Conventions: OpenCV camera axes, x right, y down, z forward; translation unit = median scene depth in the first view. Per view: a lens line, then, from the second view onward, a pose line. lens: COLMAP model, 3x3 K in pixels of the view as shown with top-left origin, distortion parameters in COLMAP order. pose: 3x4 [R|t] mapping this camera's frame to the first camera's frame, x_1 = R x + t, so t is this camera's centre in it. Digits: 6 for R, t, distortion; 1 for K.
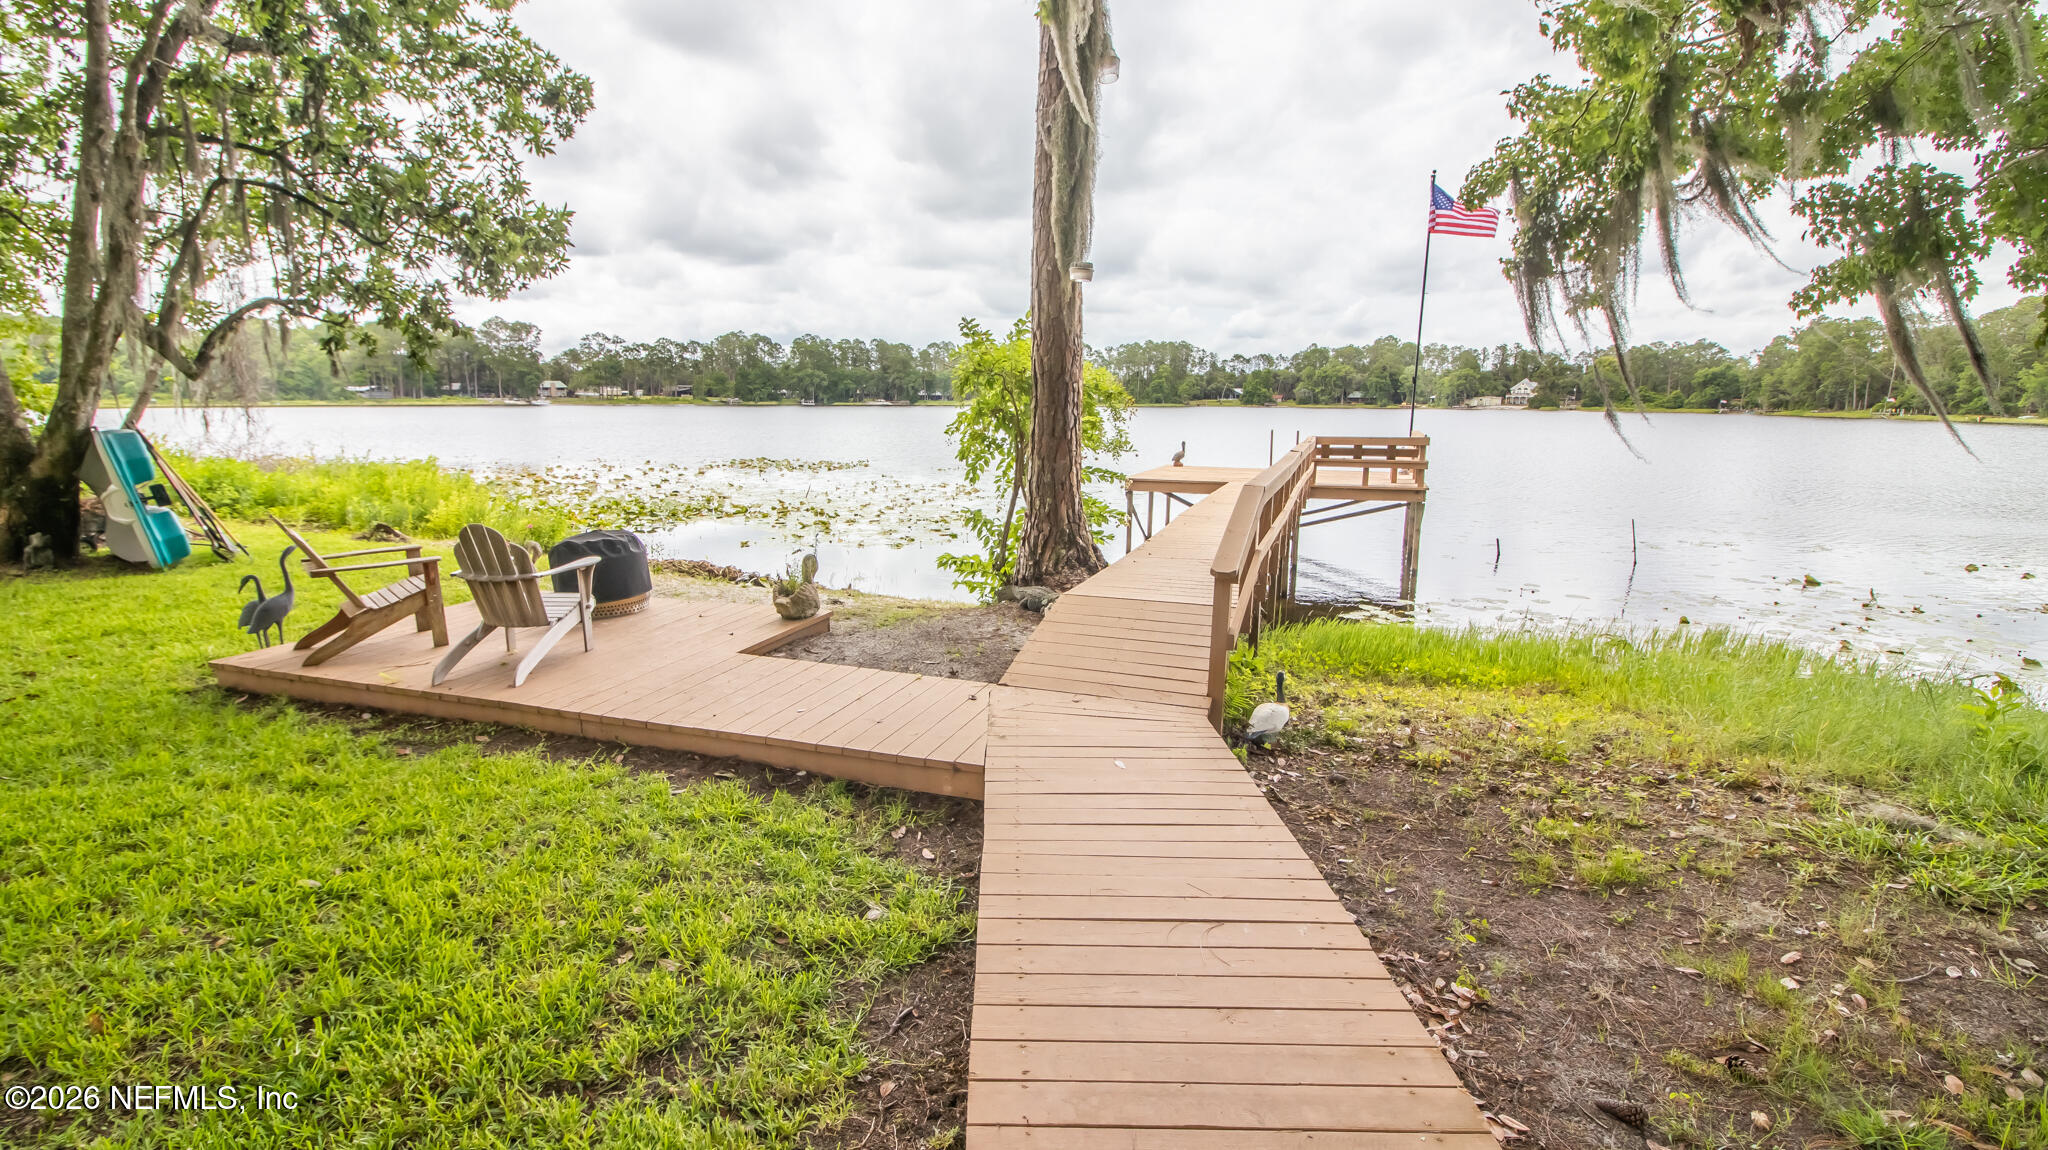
lens RADIAL K [[955.1, 0, 1013.9], [0, 955.1, 571.5], [0, 0, 1]] dist [-0.014367, -0.000438]
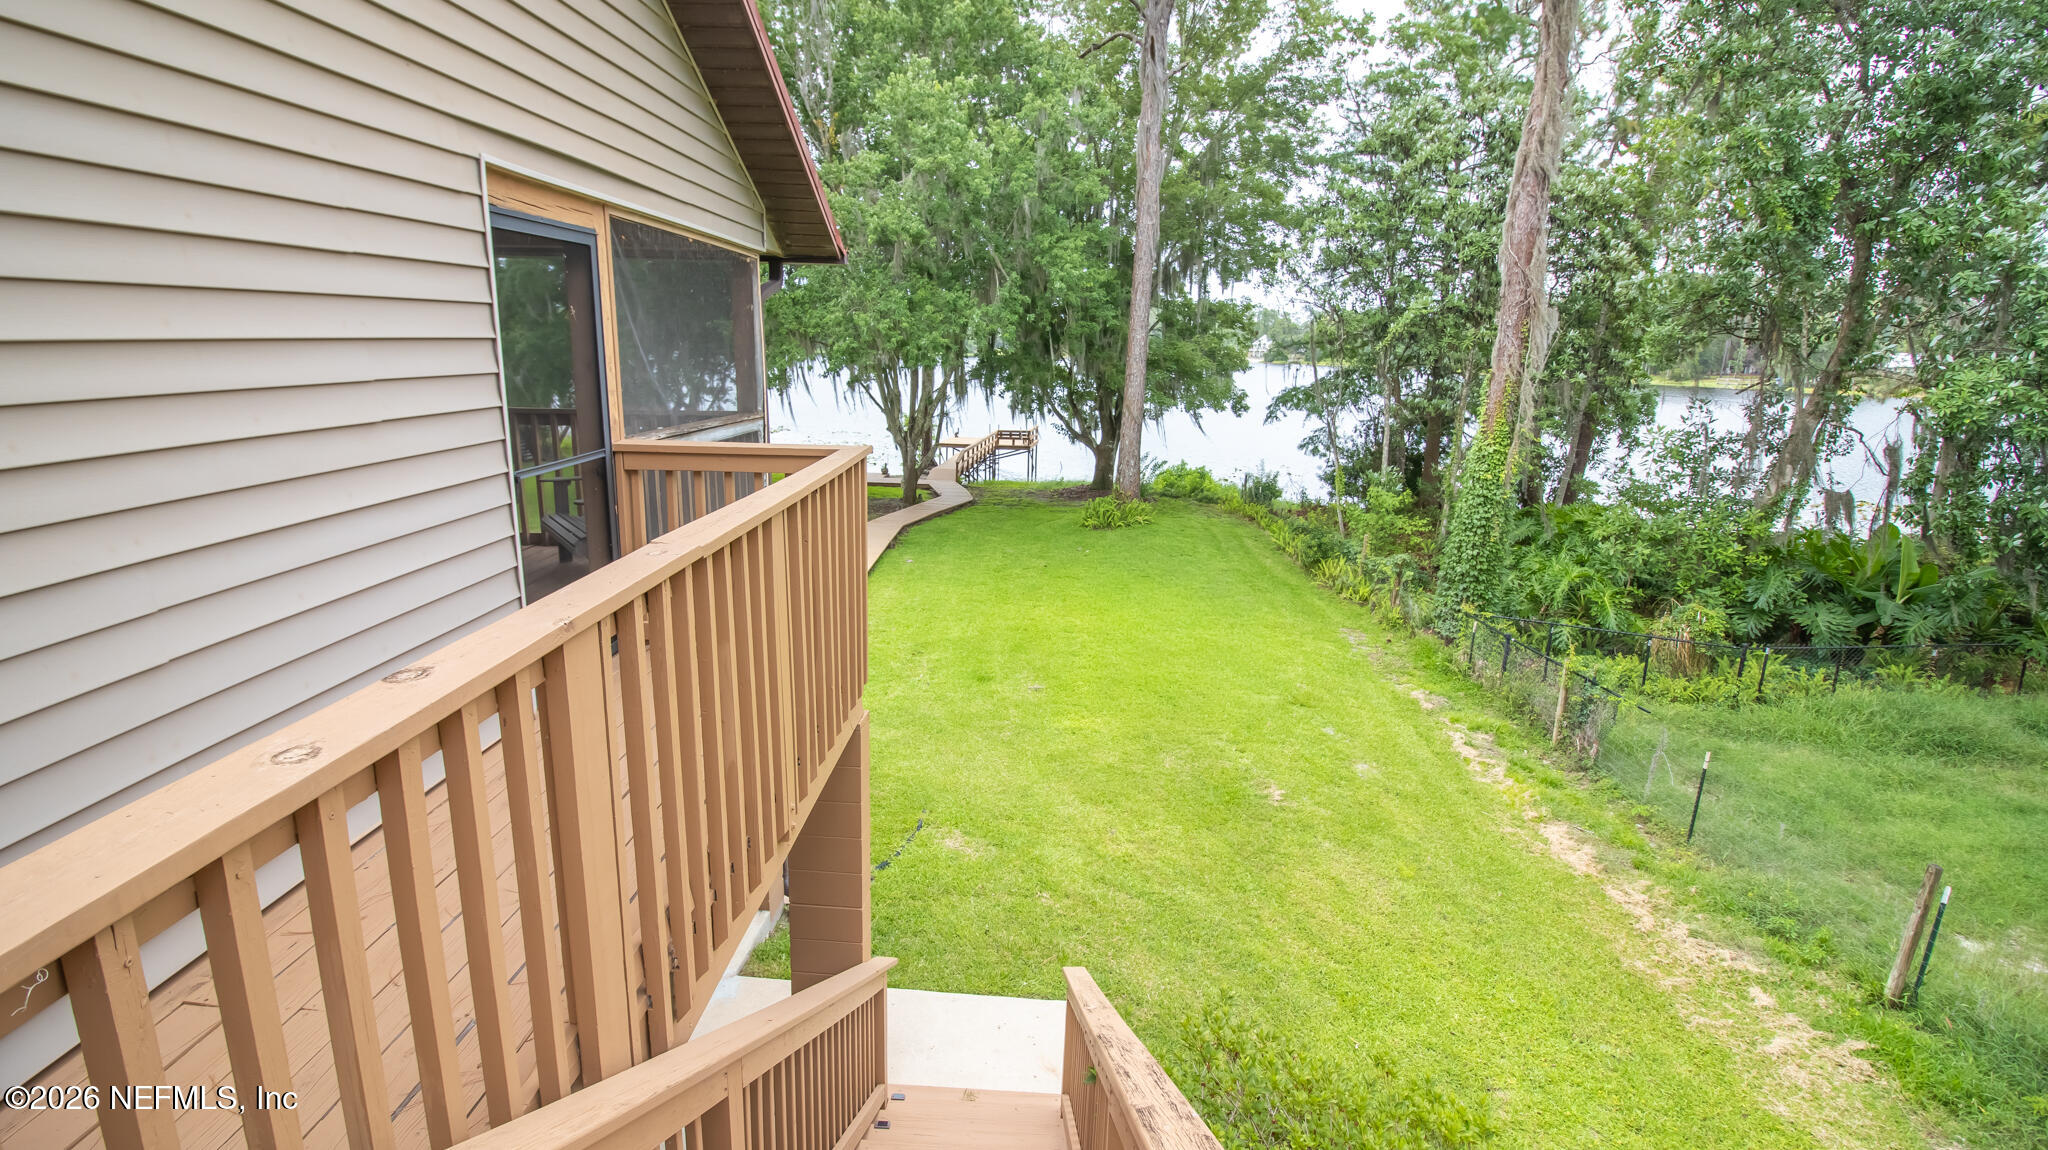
lens RADIAL K [[956.6, 0, 1031.9], [0, 956.6, 570.2], [0, 0, 1]] dist [-0.001529, -0.000700]
pose [[0.971303, -0.037744, 0.234832, -0.020346], [0.025602, 0.998183, 0.054542, 0.009215], [-0.236464, -0.046965, 0.970505, -0.128885]]
